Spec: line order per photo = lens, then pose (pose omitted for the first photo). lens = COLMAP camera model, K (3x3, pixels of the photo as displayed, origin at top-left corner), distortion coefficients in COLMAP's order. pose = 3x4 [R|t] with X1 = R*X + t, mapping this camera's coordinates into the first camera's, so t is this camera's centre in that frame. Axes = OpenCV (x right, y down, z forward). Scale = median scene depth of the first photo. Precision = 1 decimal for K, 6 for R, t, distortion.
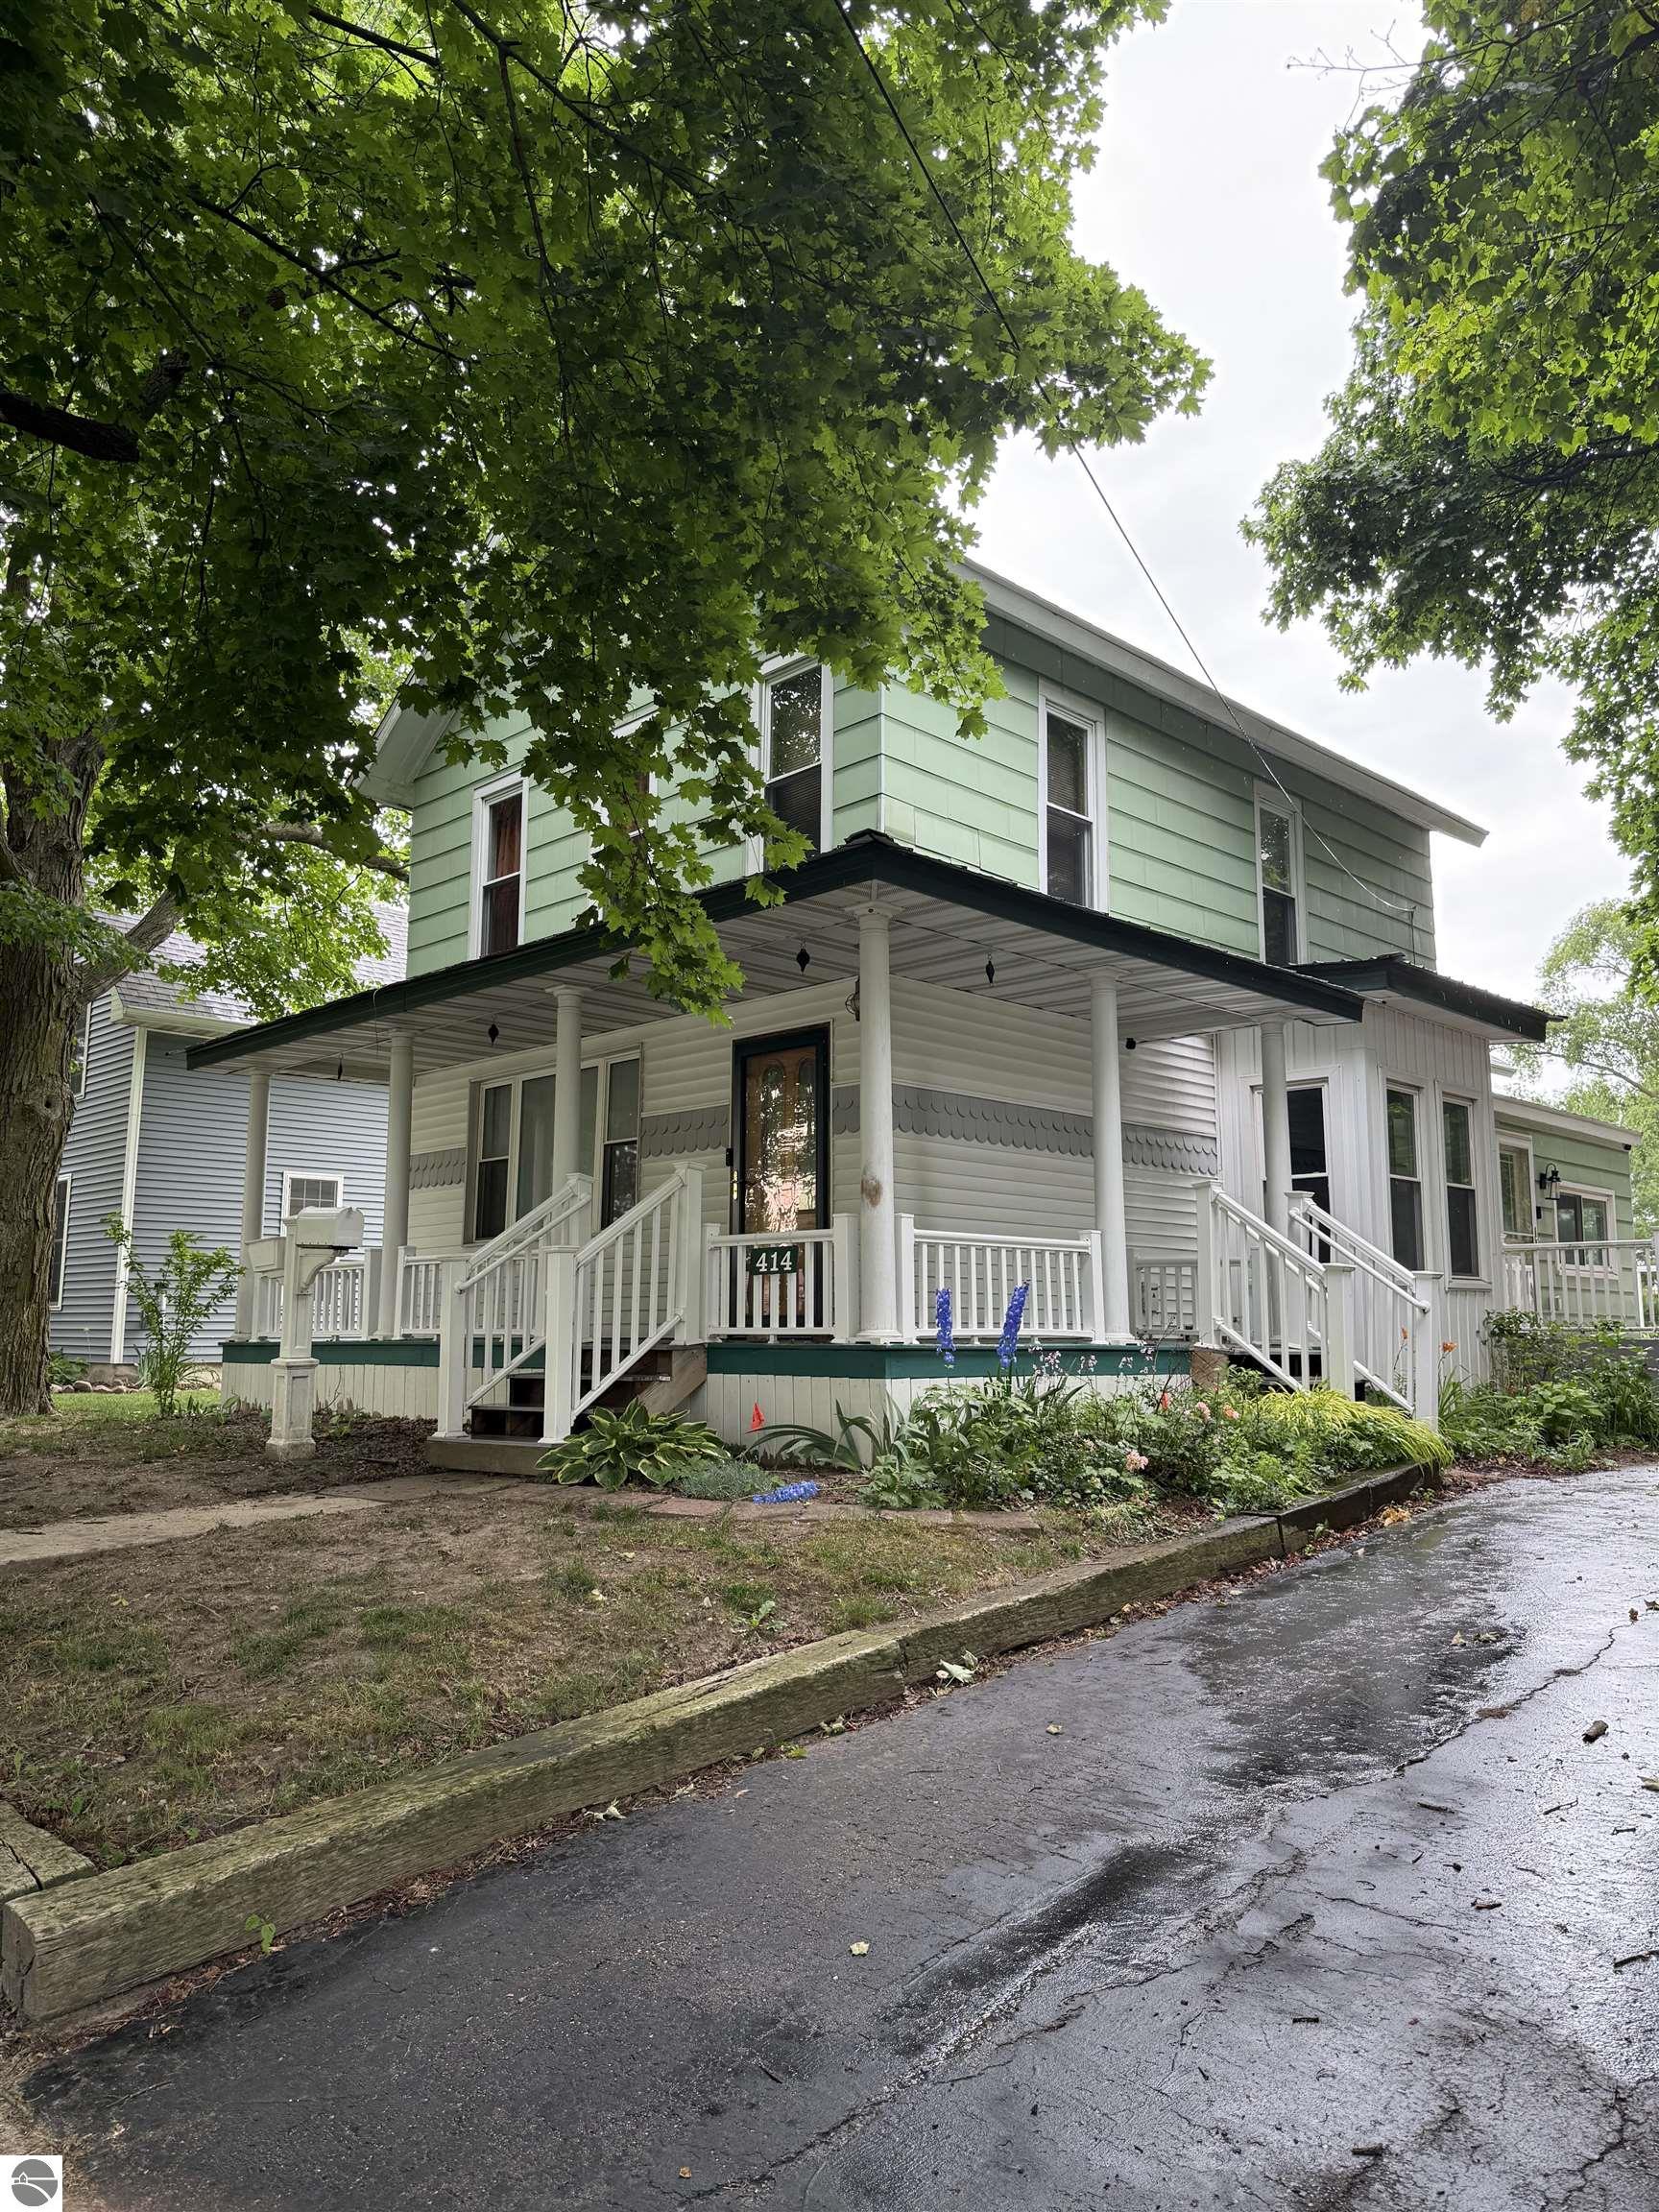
lens RADIAL K [[1556.1, 0, 829.5], [0, 1556.1, 1106.0], [0, 0, 1]] dist [0.048489, 0.000332]
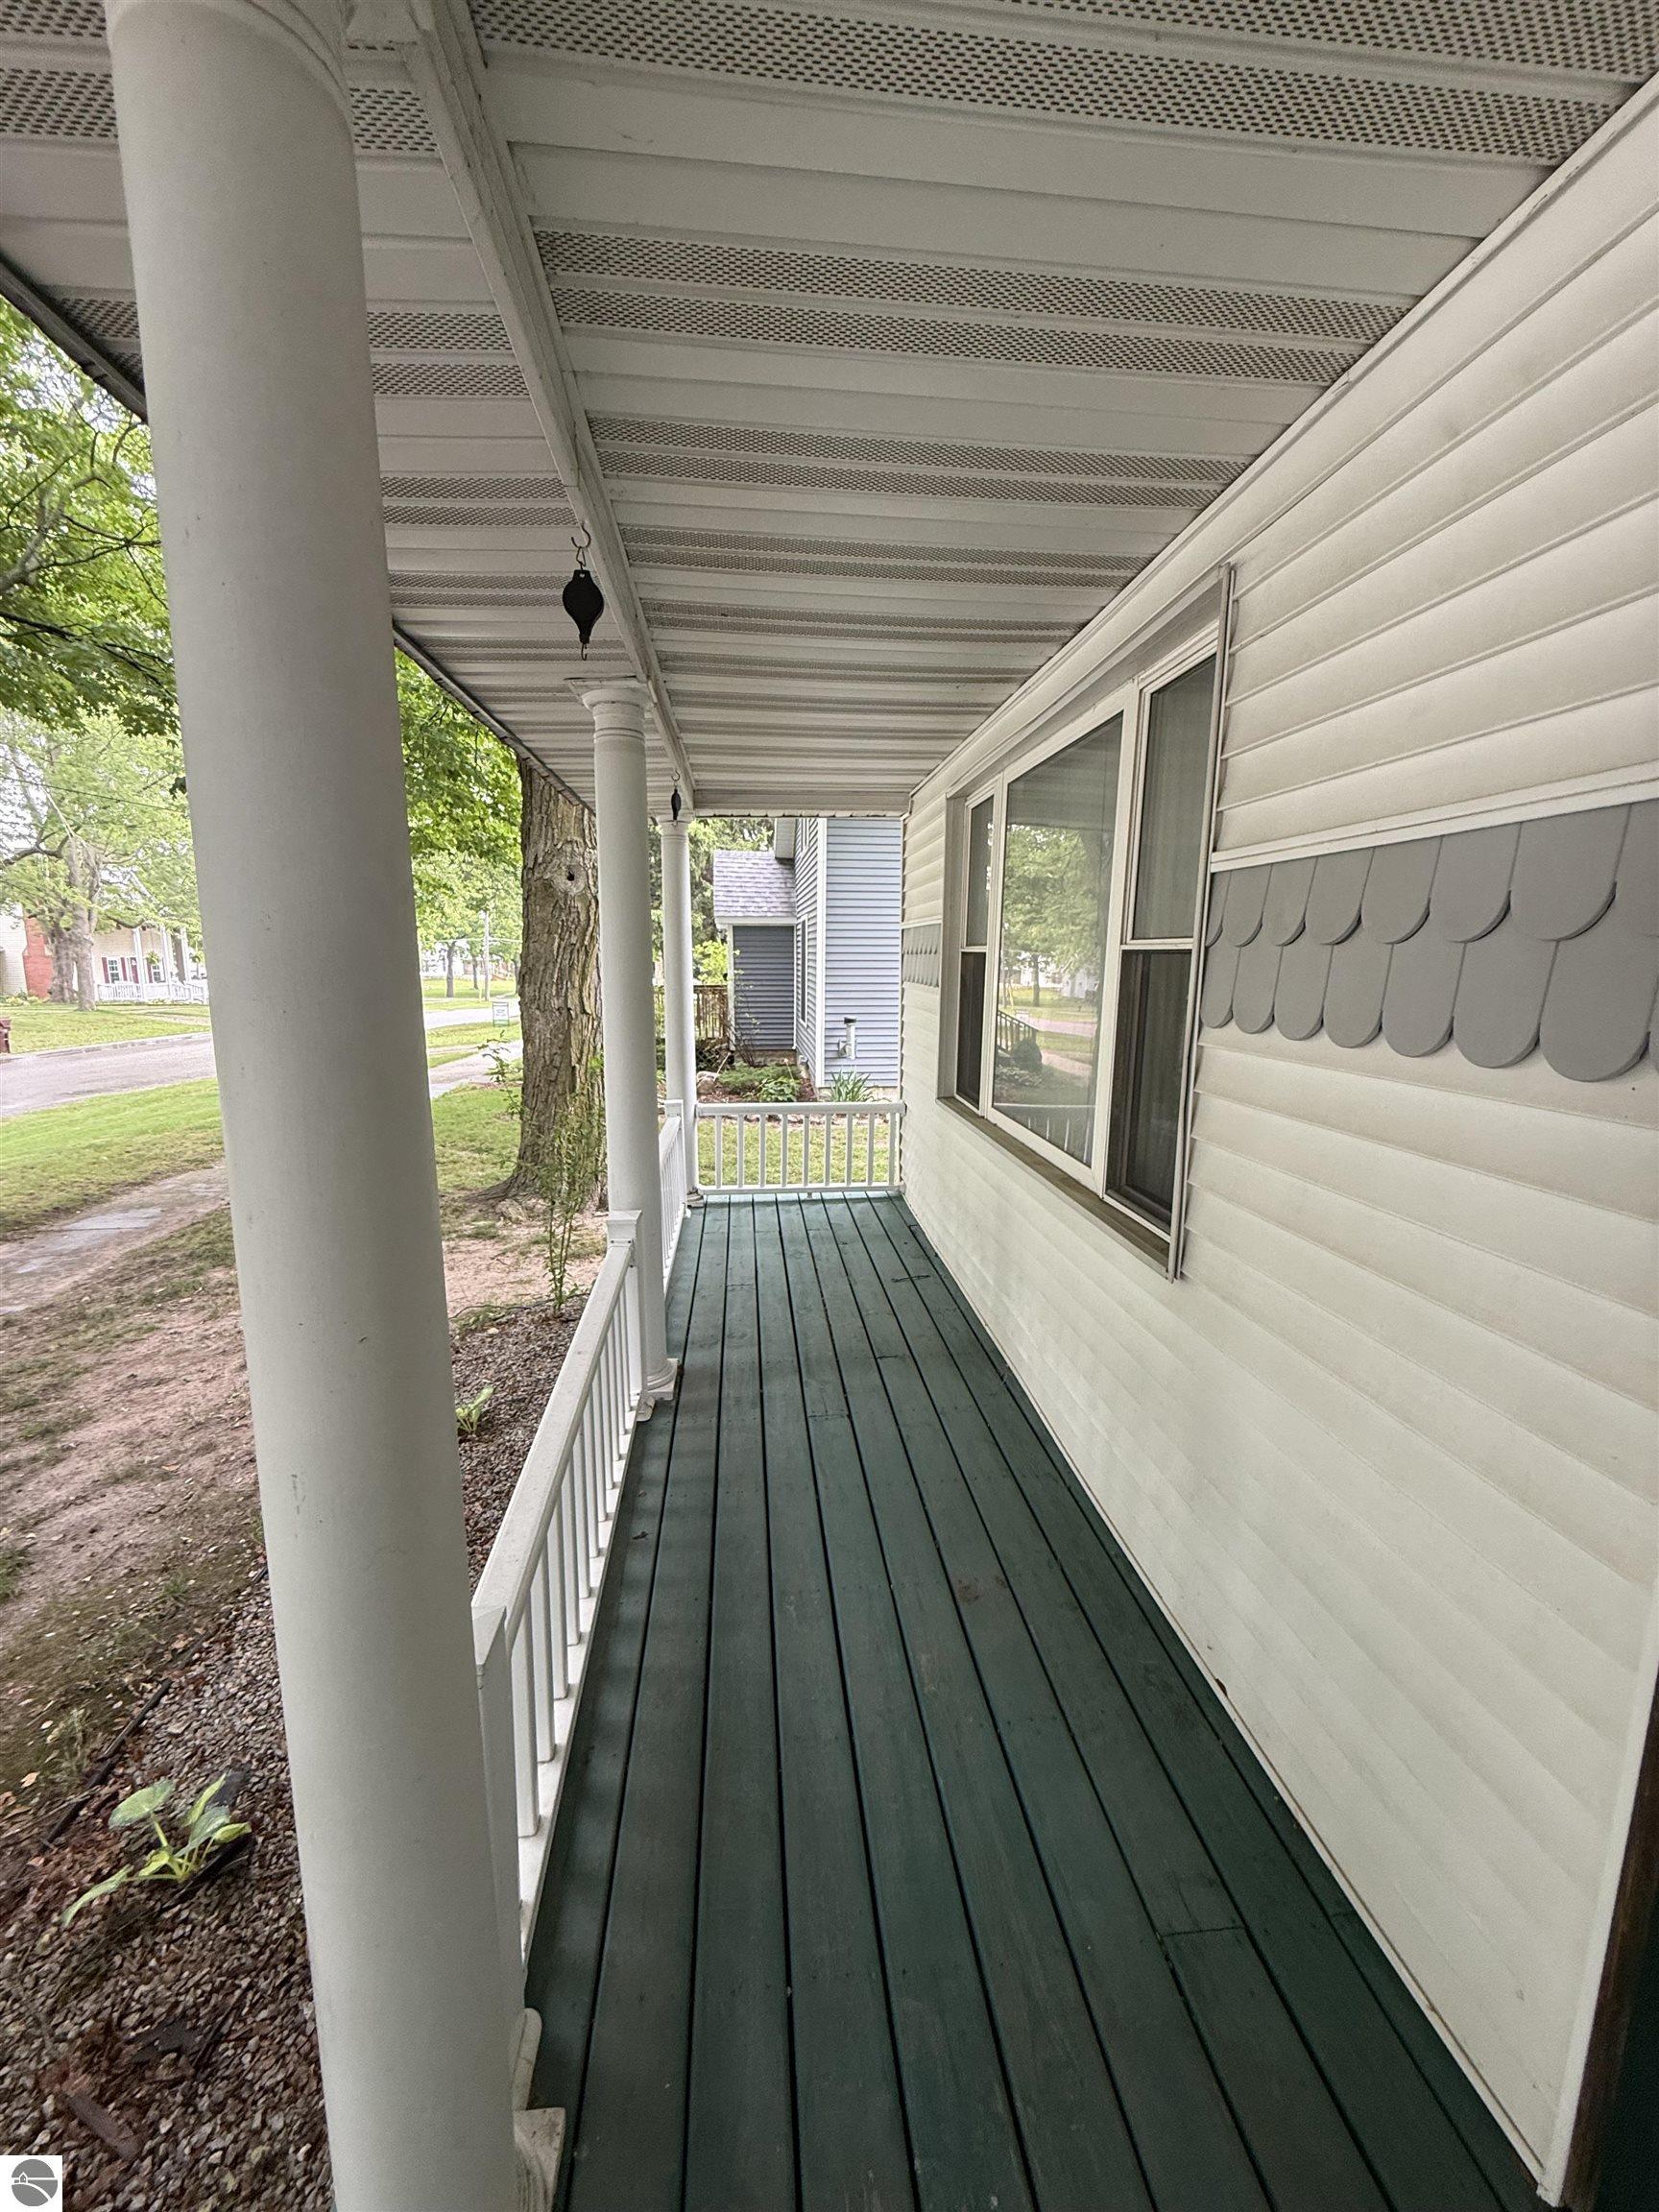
lens RADIAL K [[879.5, 0, 825.3], [0, 879.5, 1100.0], [0, 0, 1]] dist [0.000127, 0.000347]
pose [[0.773105, 0.101538, -0.626098, -0.059642], [0.094040, 0.957844, 0.271460, -0.001534], [0.627268, -0.268745, 0.730965, 0.706536]]
